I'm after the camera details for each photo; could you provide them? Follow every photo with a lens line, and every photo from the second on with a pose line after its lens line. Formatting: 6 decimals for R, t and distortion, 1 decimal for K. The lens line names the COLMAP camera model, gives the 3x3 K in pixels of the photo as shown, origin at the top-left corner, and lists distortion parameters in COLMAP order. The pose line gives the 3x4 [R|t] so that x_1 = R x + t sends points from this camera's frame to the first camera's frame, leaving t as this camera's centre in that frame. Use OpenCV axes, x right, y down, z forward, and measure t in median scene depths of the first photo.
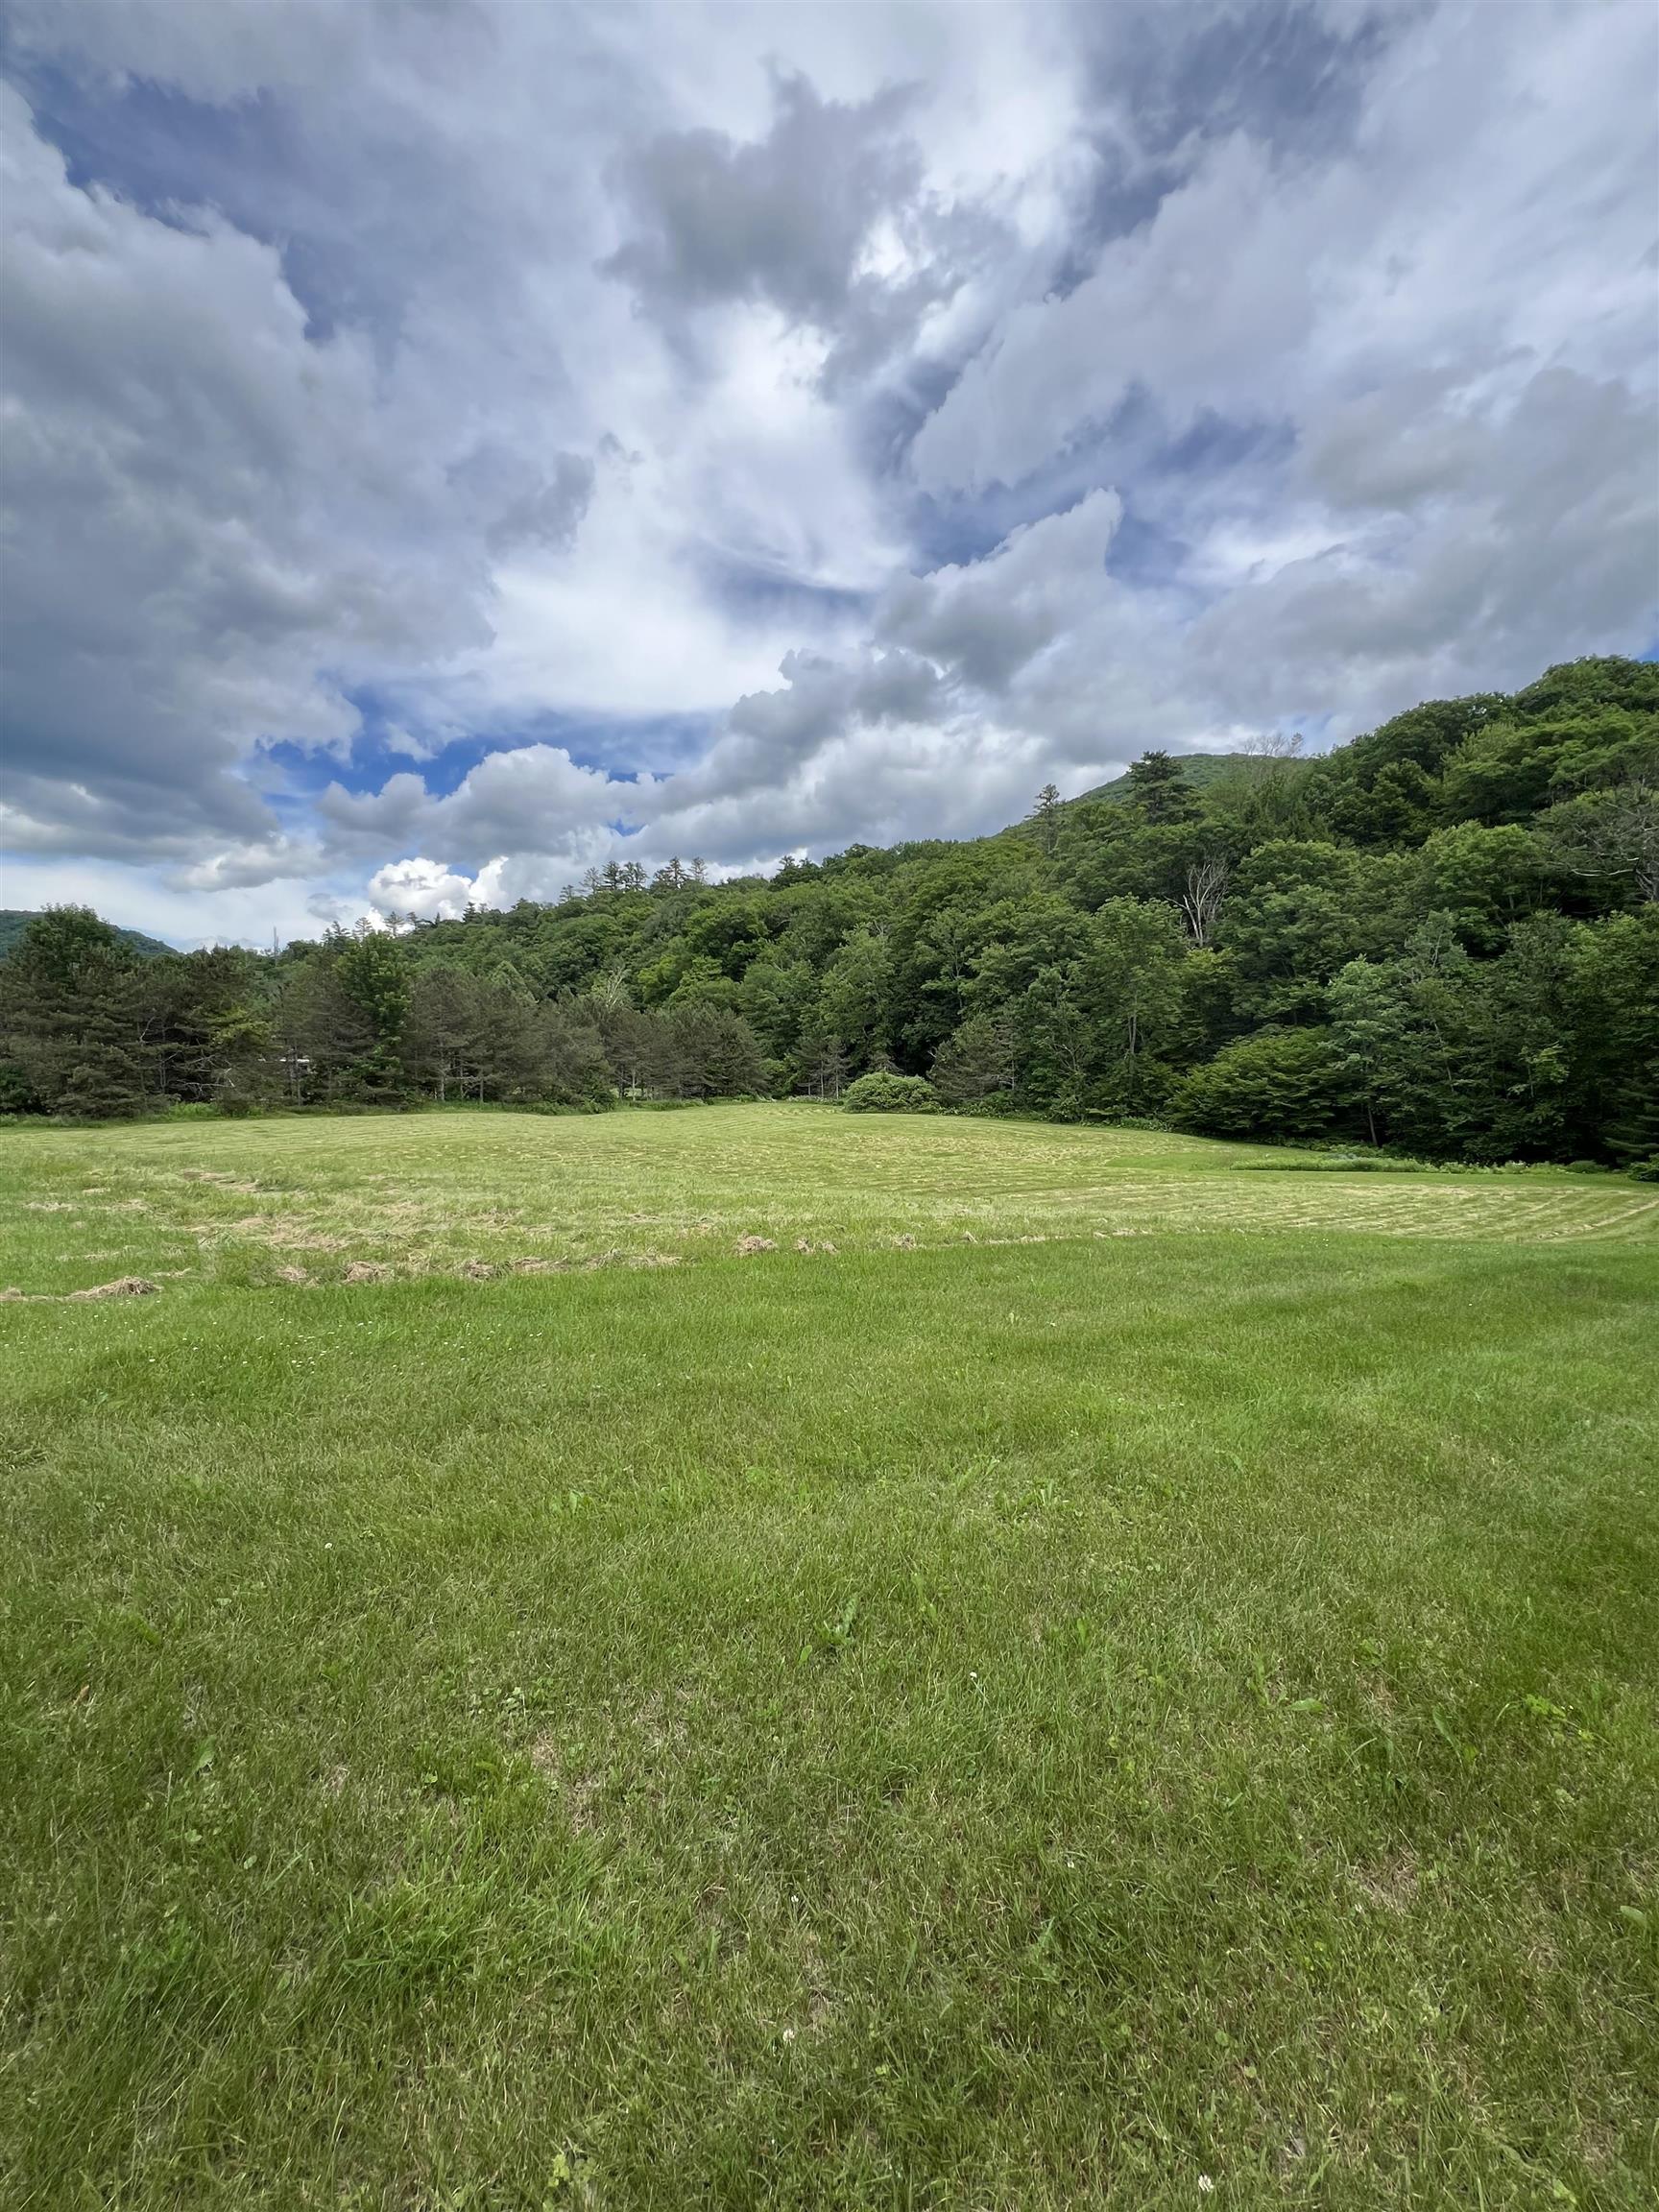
lens RADIAL K [[894.6, 0, 827.4], [0, 894.6, 1110.2], [0, 0, 1]] dist [-0.002240, 0.000649]
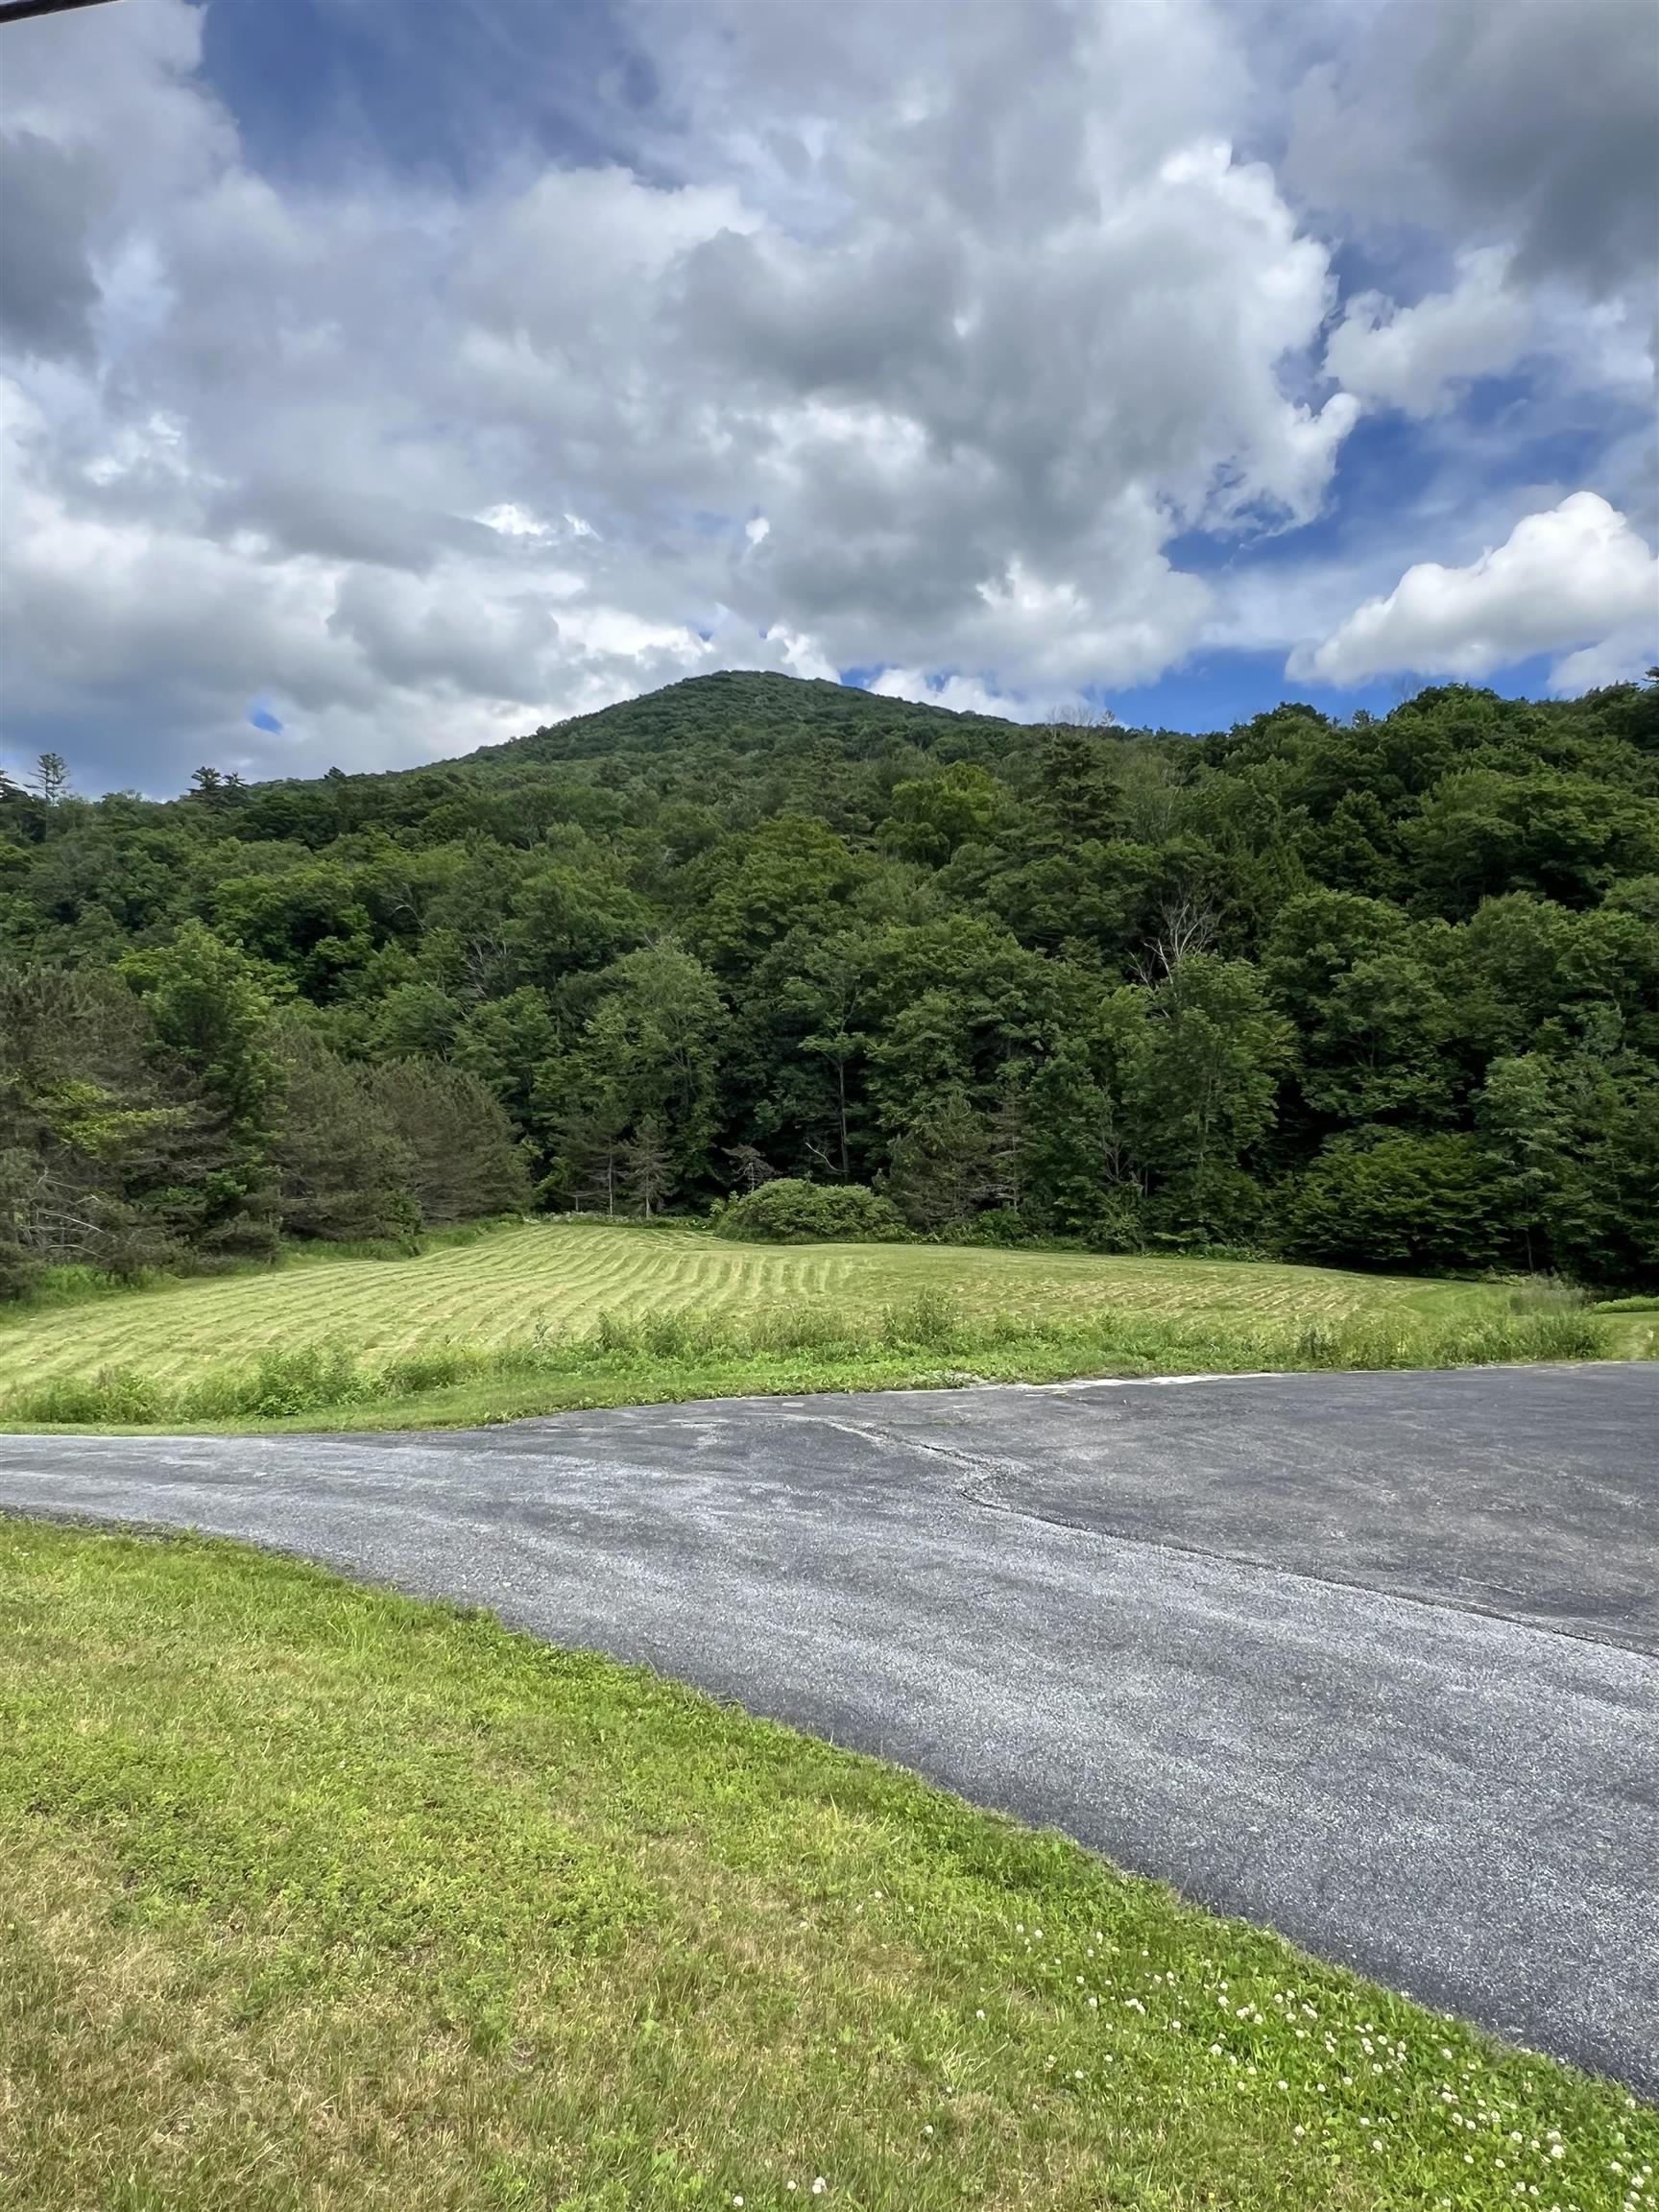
lens RADIAL K [[1512.1, 0, 820.8], [0, 1512.1, 1115.4], [0, 0, 1]] dist [0.005462, -0.004526]
pose [[0.895657, 0.015951, 0.444459, -0.981102], [0.012661, 0.998037, -0.061332, -0.049228], [-0.444565, 0.060559, 0.893697, 0.015238]]
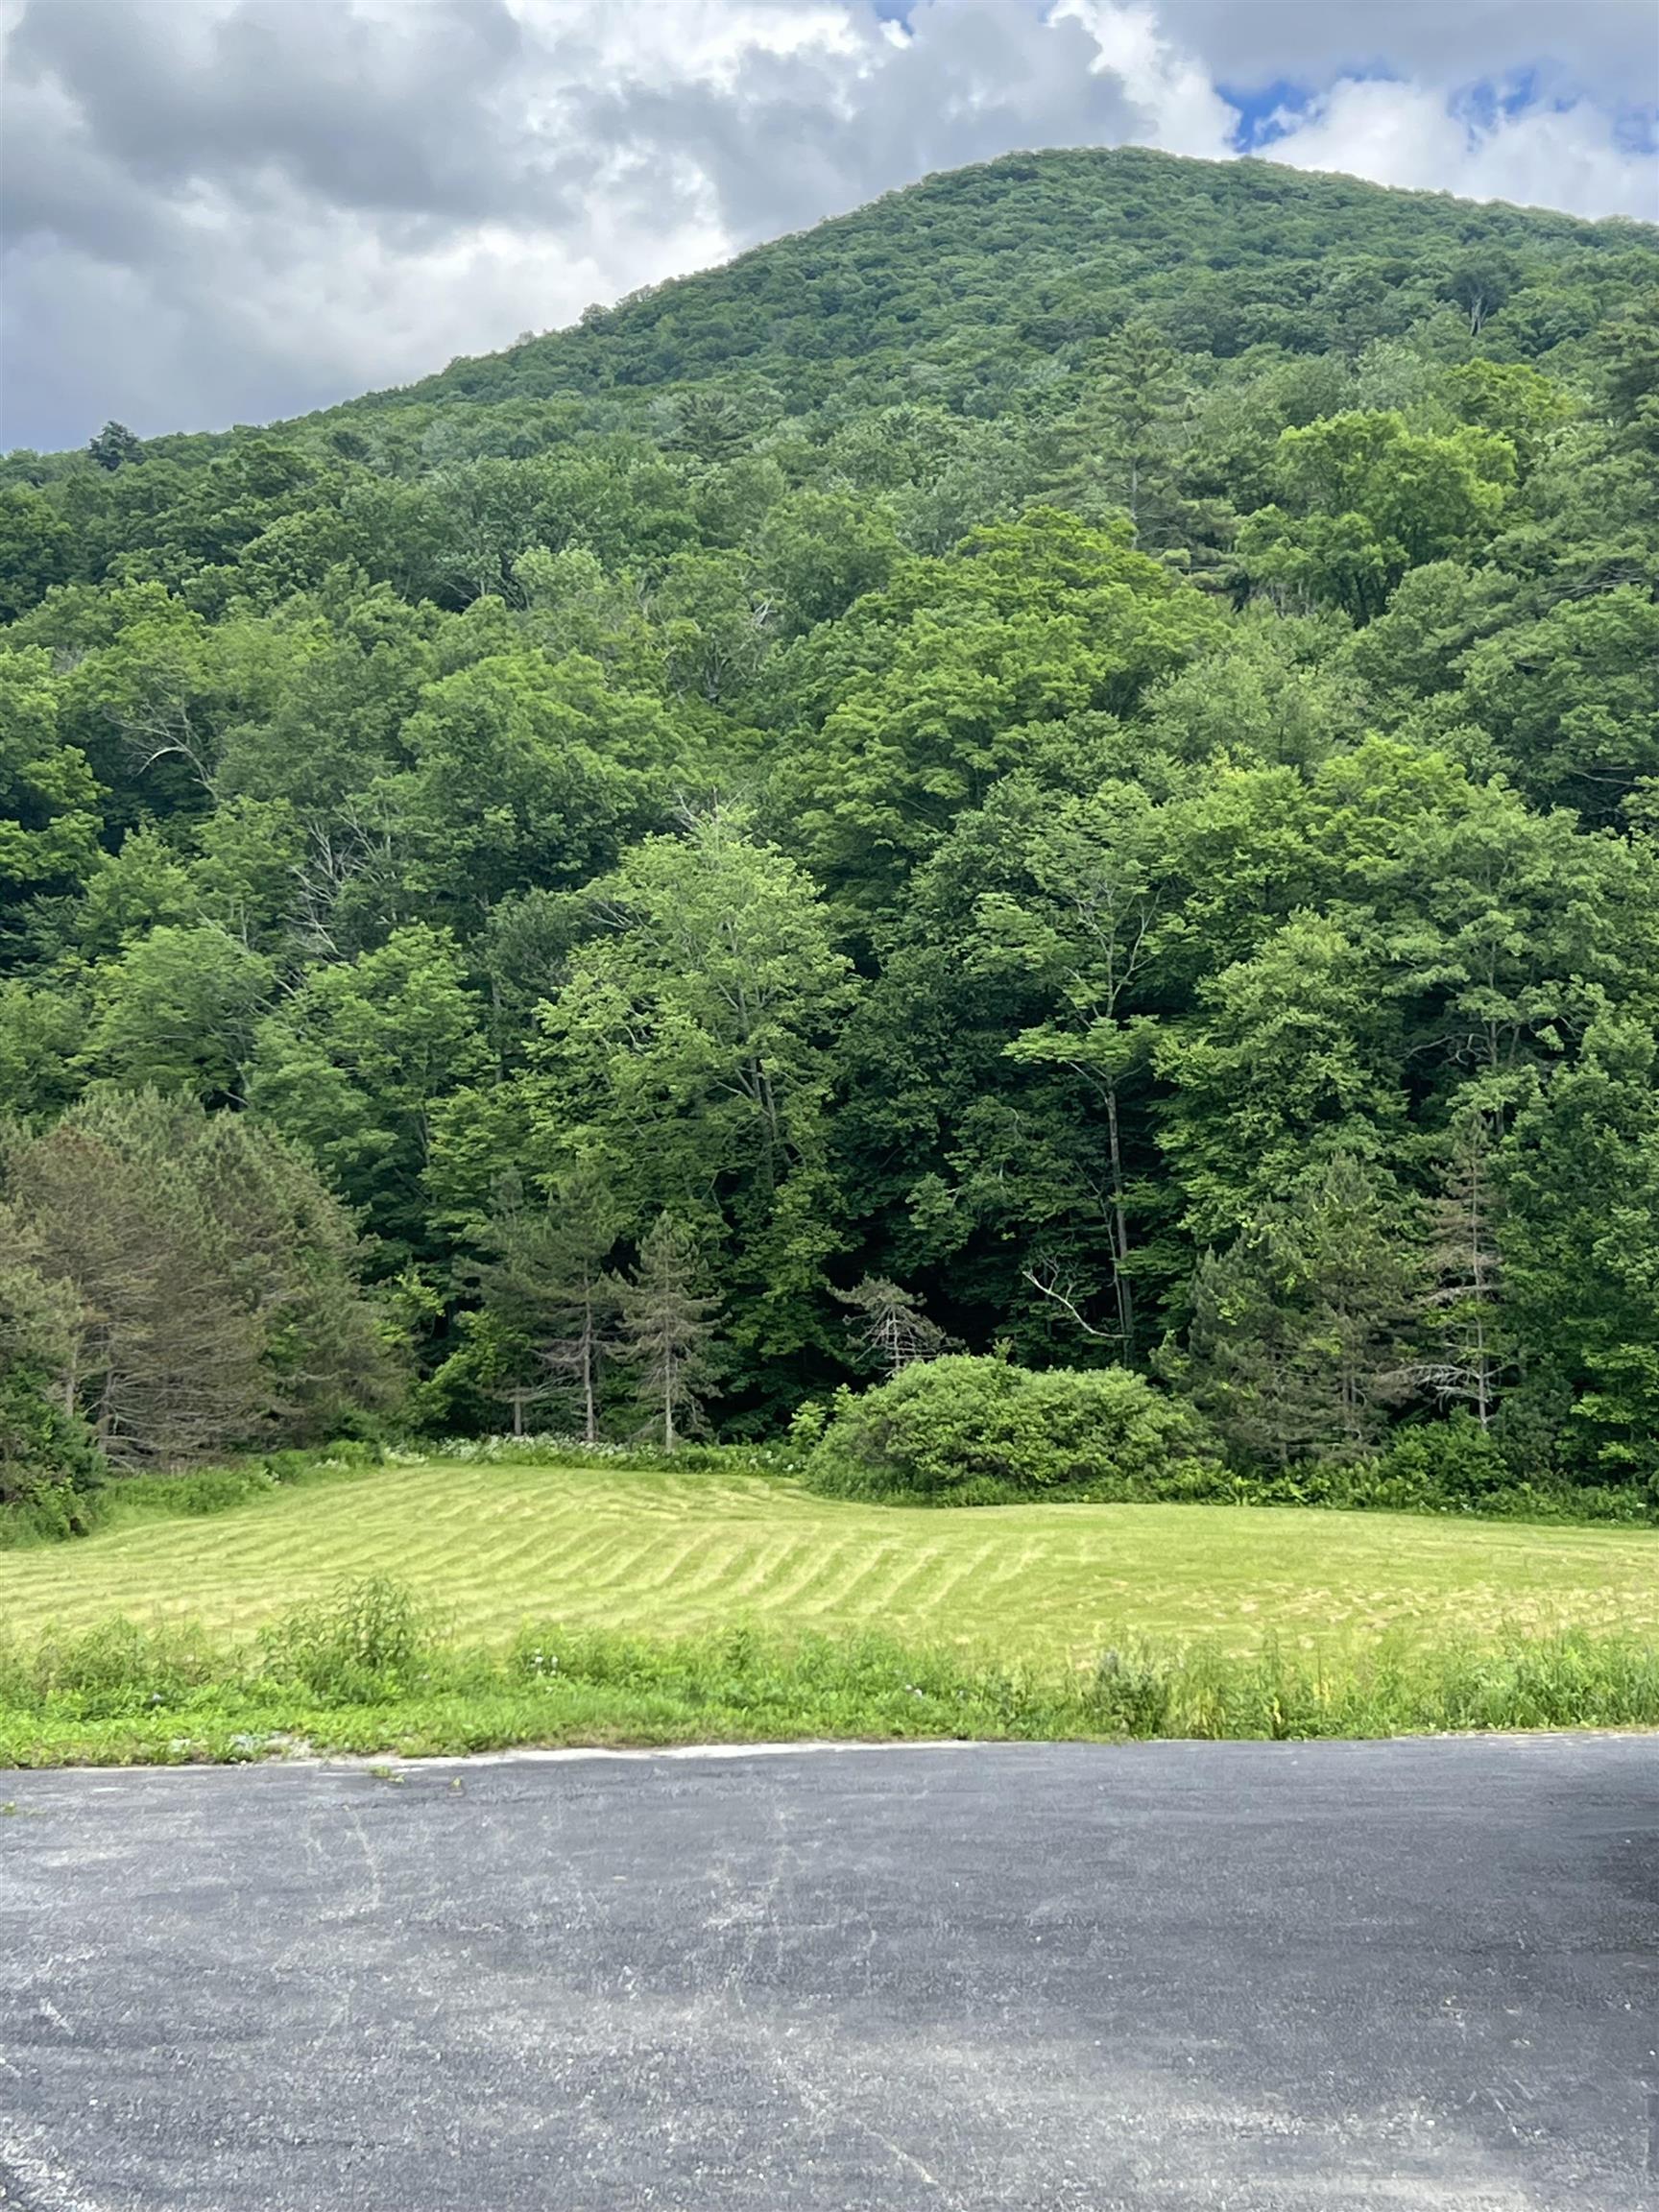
lens RADIAL K [[3602.7, 0, 838.7], [0, 3602.7, 1115.5], [0, 0, 1]] dist [0.164833, 0.000000]
pose [[0.944854, 0.010741, 0.327316, -0.846902], [0.019492, 0.995846, -0.088947, -0.041106], [-0.326912, 0.090422, 0.940719, -0.166323]]
